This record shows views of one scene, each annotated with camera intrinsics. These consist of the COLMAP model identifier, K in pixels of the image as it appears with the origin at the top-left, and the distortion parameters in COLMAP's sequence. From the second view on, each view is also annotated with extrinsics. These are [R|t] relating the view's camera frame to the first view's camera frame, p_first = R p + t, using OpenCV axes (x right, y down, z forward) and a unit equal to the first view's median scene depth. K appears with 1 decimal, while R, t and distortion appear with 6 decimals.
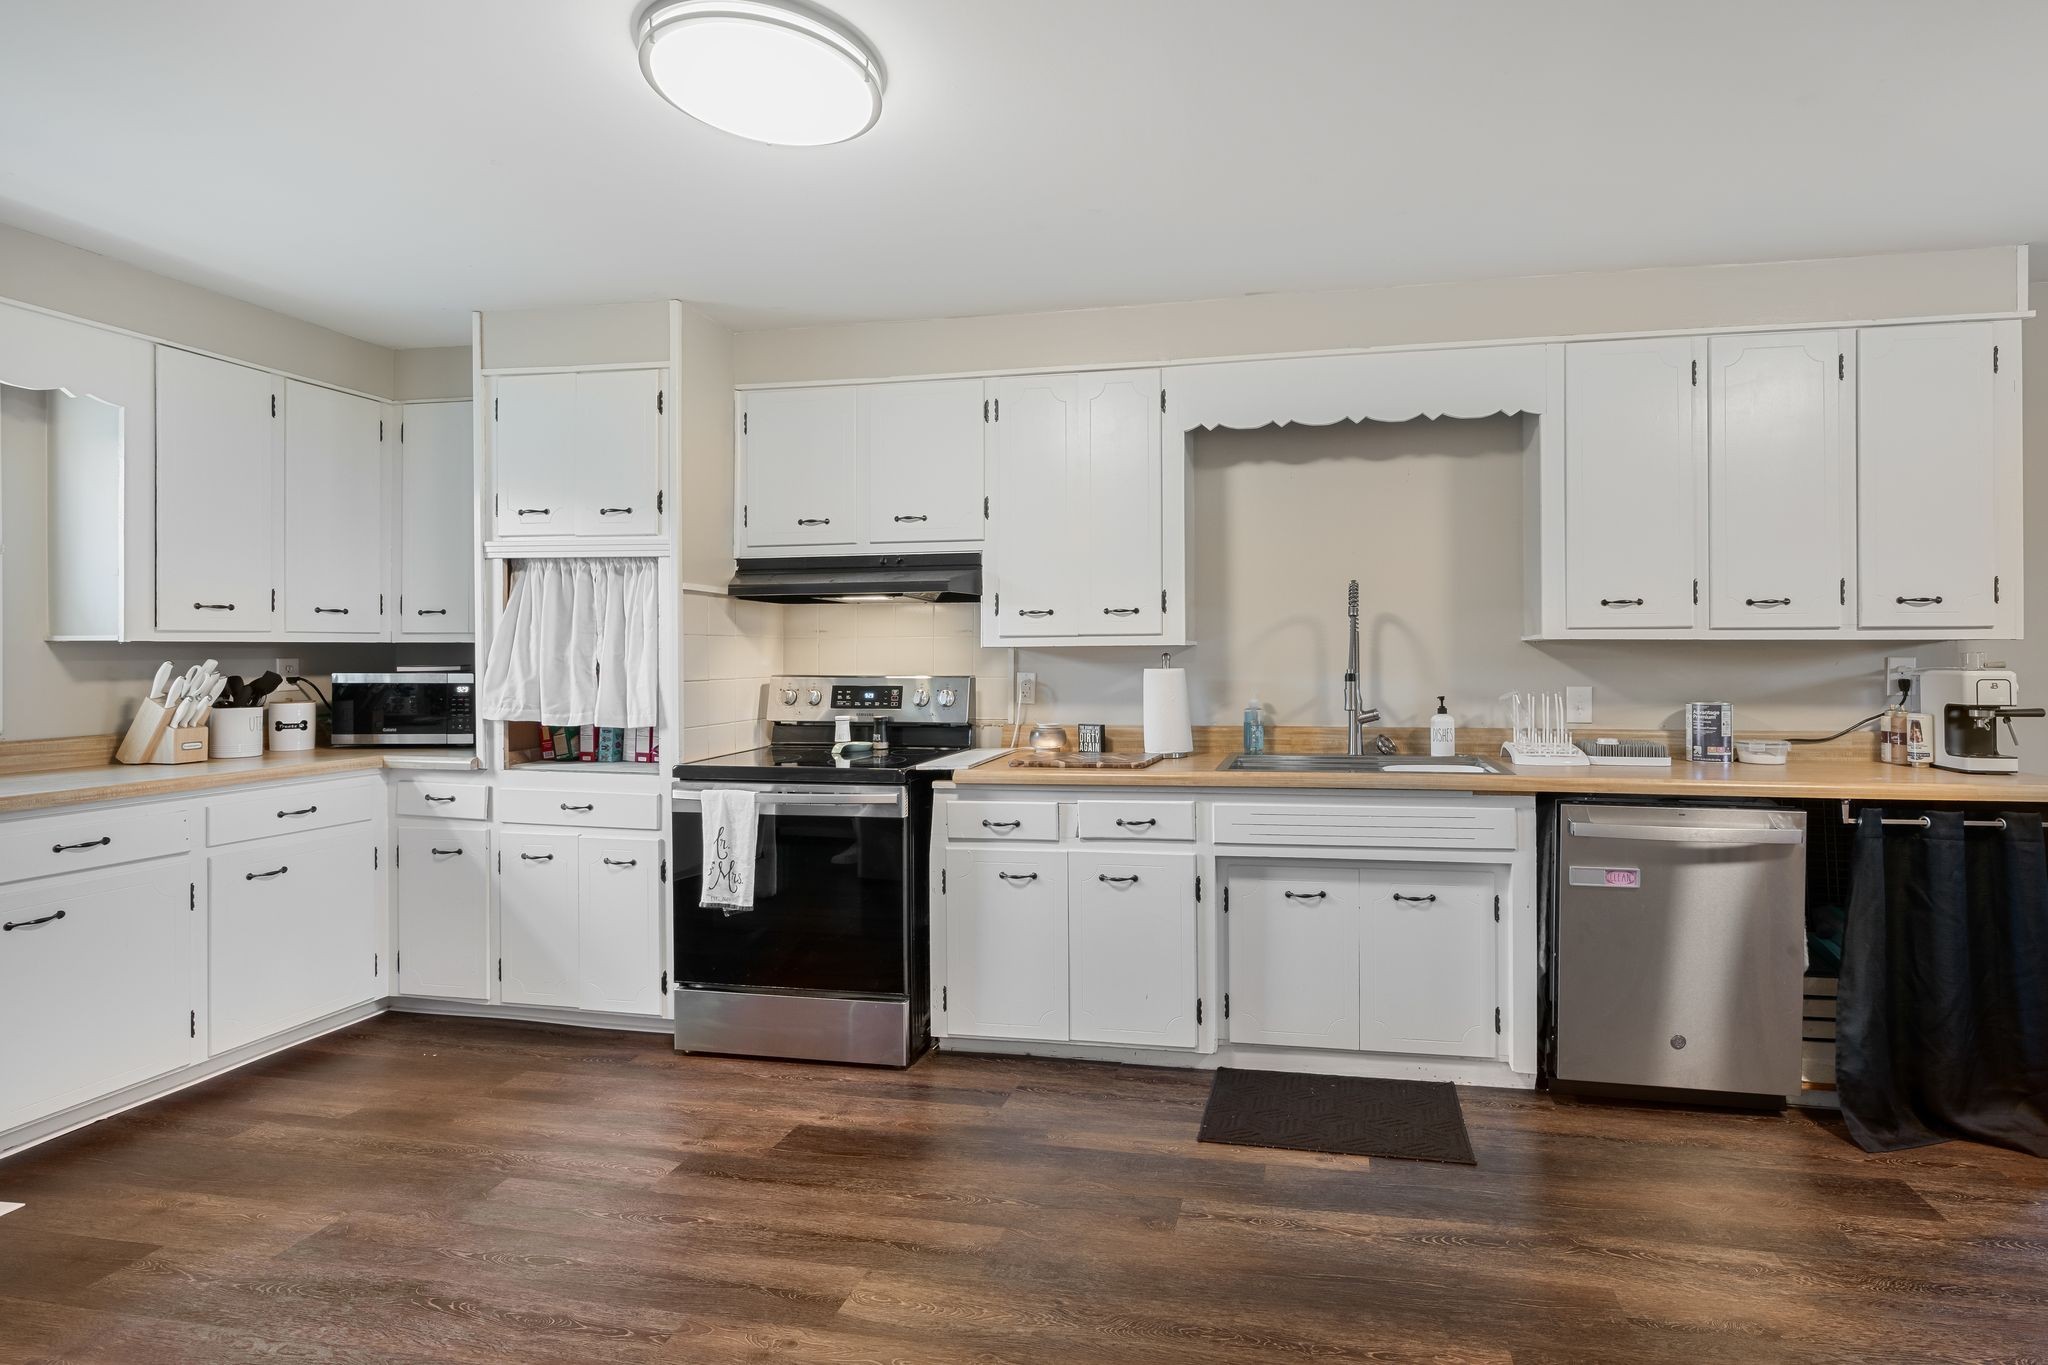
lens RADIAL K [[940.9, 0, 1100.3], [0, 940.9, 657.1], [0, 0, 1]] dist [0.002303, -0.000449]
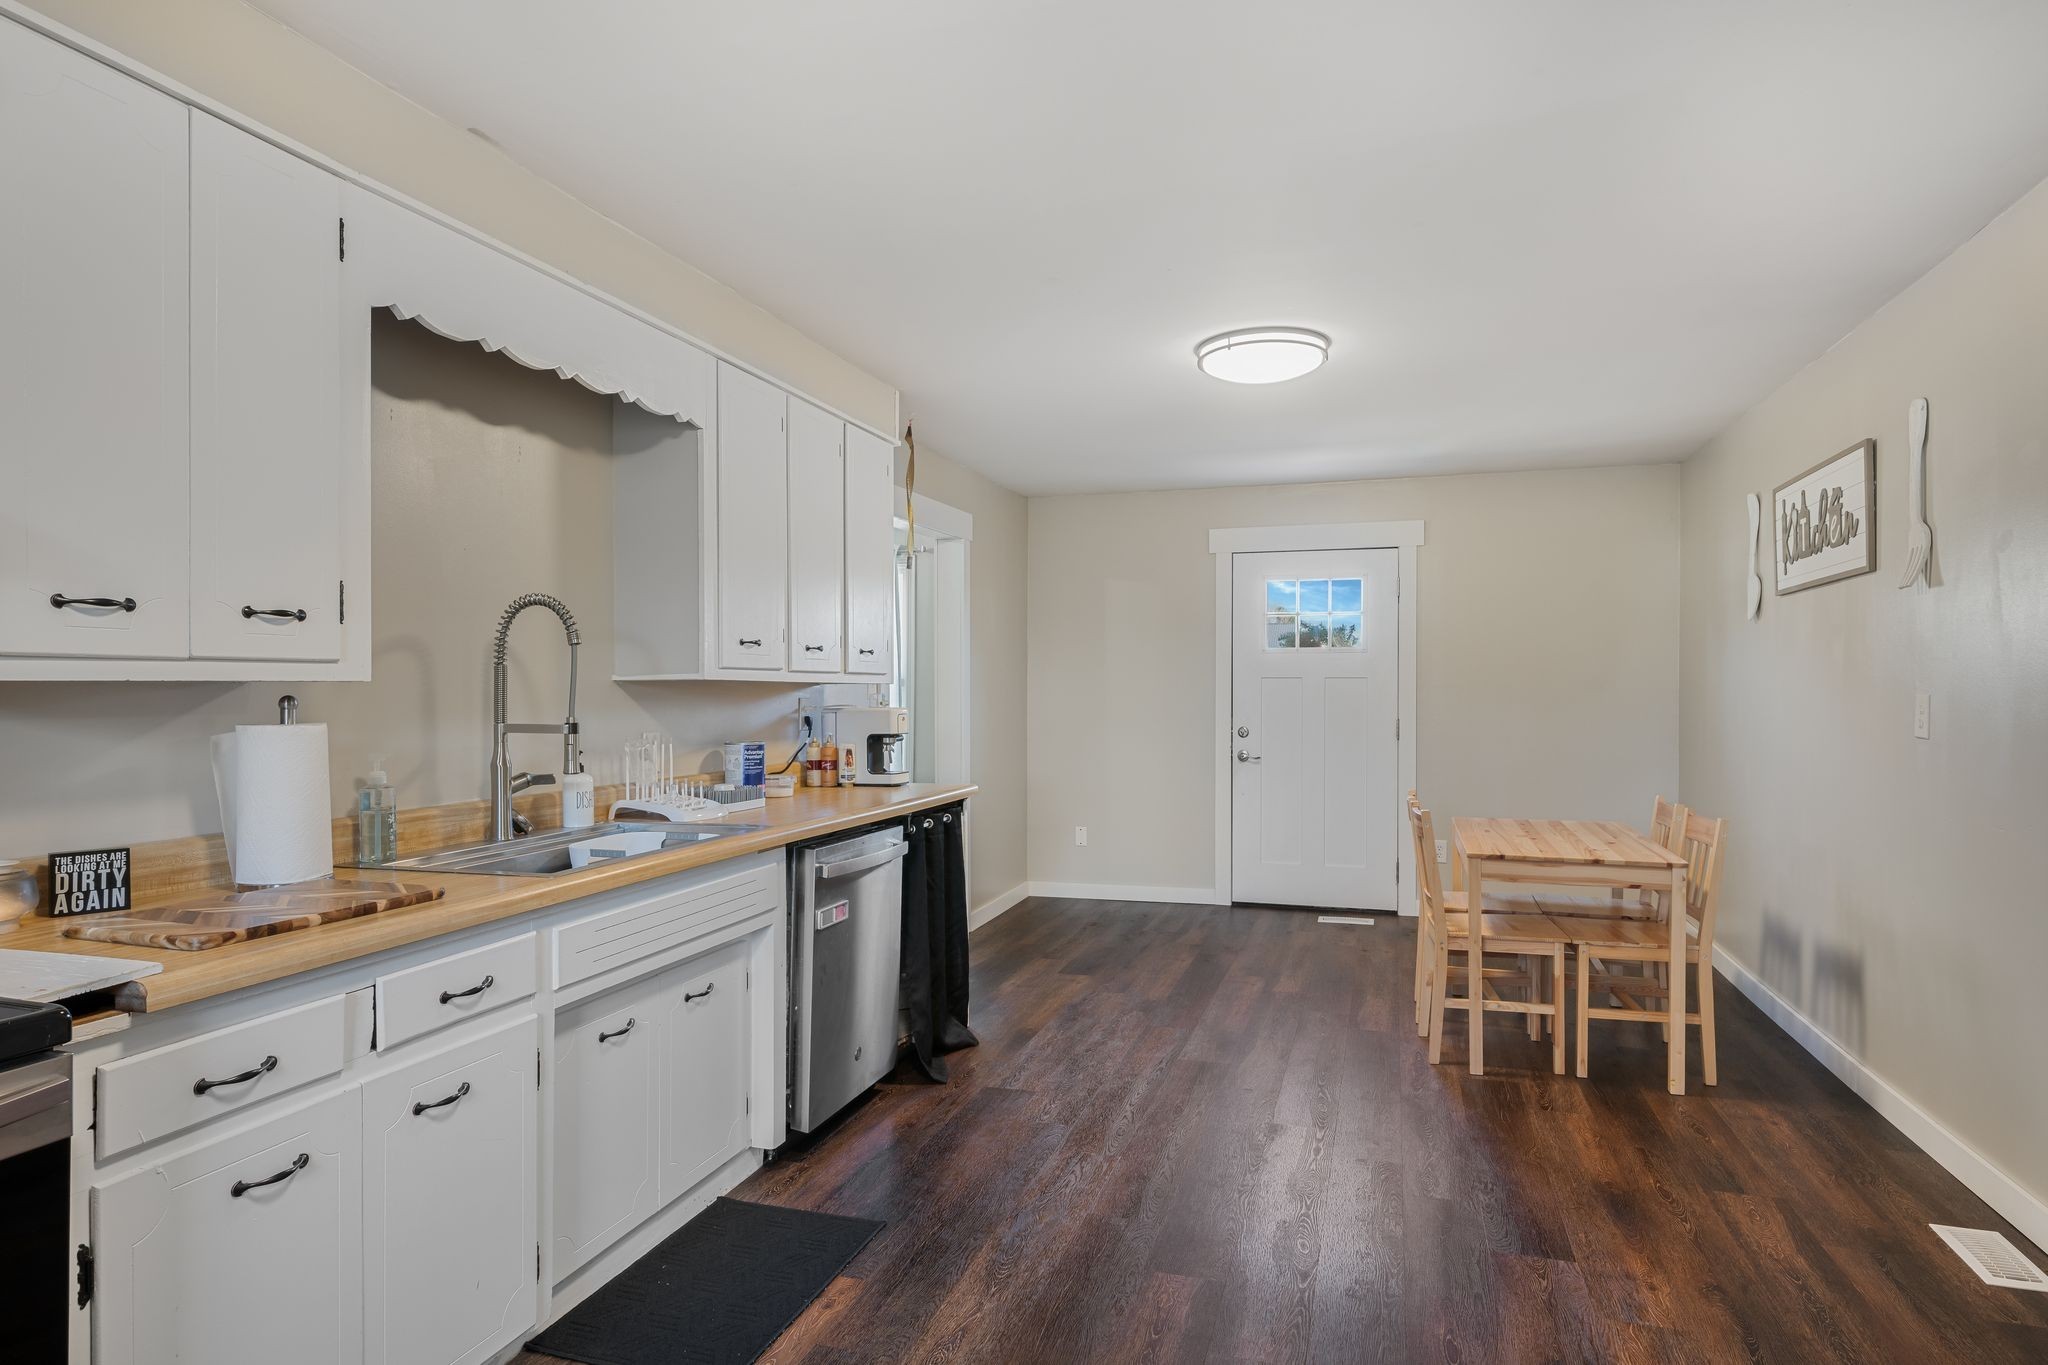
lens RADIAL K [[1261.9, 0, 972.8], [0, 1261.9, 689.9], [0, 0, 1]] dist [-0.001466, -0.000084]
pose [[0.104173, 0.002046, 0.994557, -0.610557], [0.003848, 0.999990, -0.002460, -0.004255], [-0.994552, 0.004084, 0.104164, 0.534408]]
